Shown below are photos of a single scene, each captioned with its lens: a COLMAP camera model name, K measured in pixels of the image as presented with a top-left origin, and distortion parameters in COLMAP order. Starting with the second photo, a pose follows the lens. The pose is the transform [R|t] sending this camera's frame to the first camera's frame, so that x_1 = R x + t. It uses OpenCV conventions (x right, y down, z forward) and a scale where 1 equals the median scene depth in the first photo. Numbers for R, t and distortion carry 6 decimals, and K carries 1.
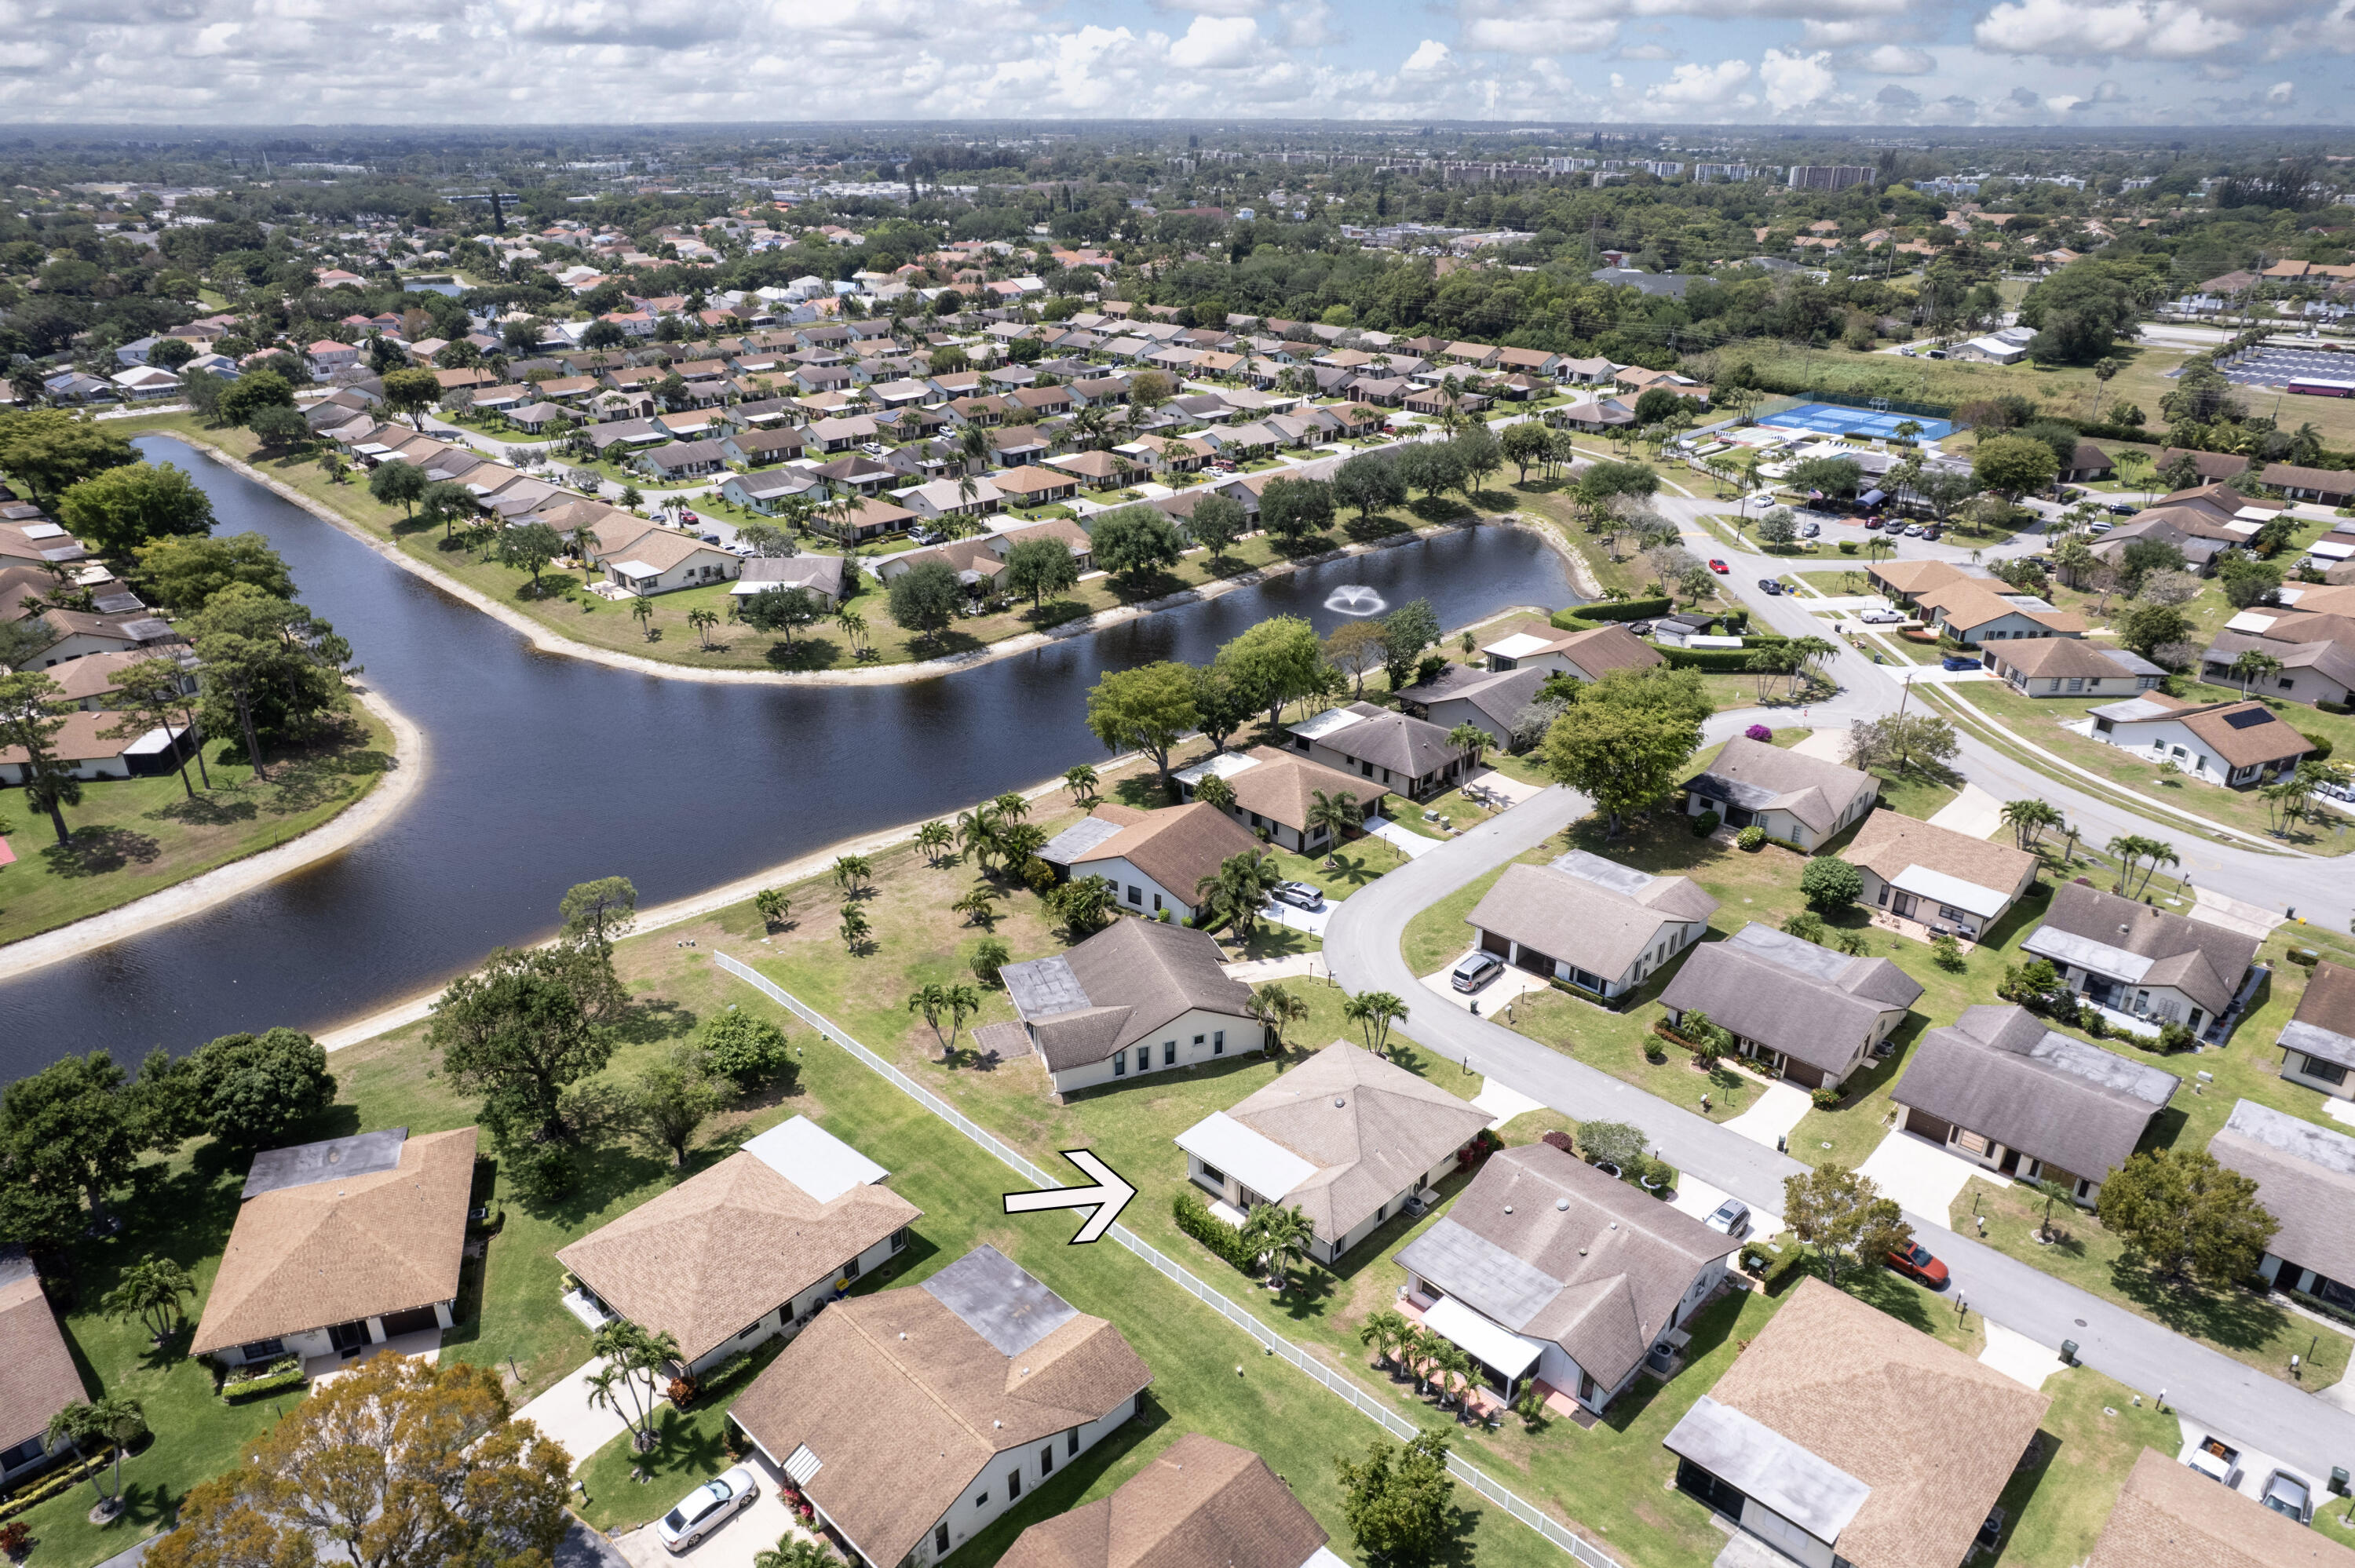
lens RADIAL K [[1493.0, 0, 1175.9], [0, 1493.0, 827.9], [0, 0, 1]] dist [-0.062407, 0.050280]
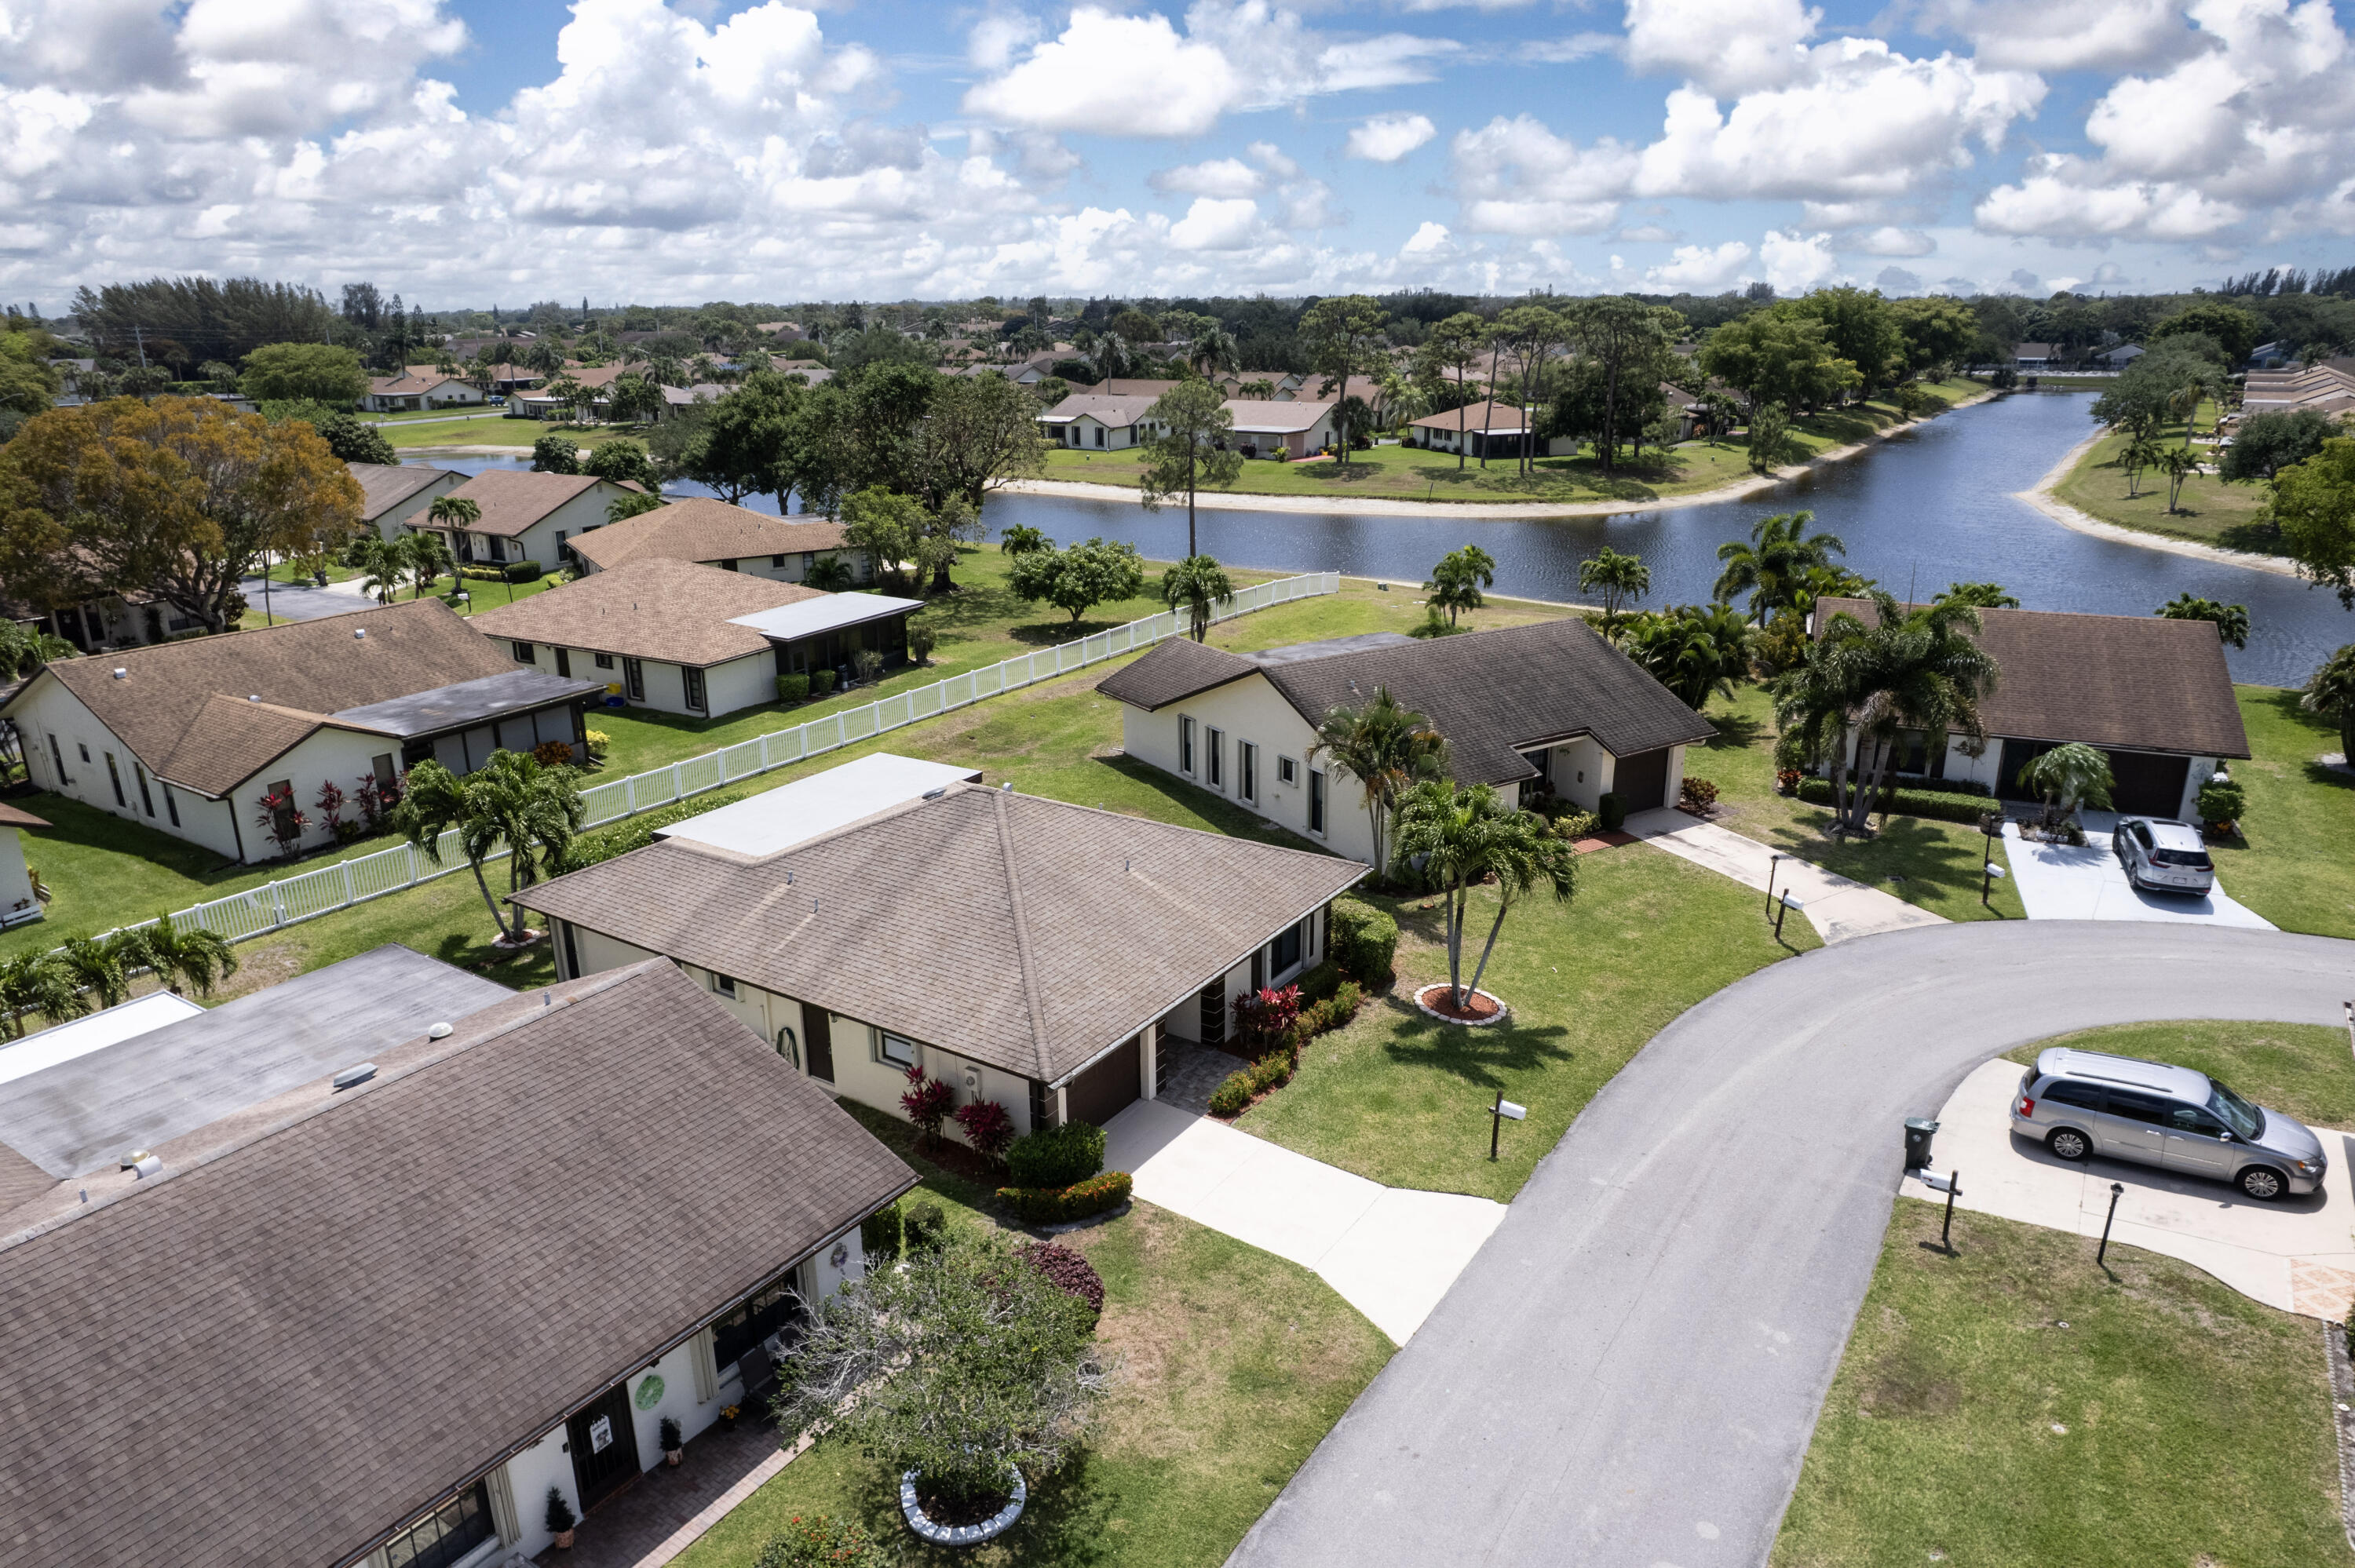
lens RADIAL K [[1513.5, 0, 1177.5], [0, 1513.5, 784.0], [0, 0, 1]] dist [-0.068681, 0.054476]
pose [[0.200928, 0.299248, -0.932780, 0.308201], [-0.417109, 0.887704, 0.194938, 0.051200], [0.886368, 0.349903, 0.303184, 0.596643]]
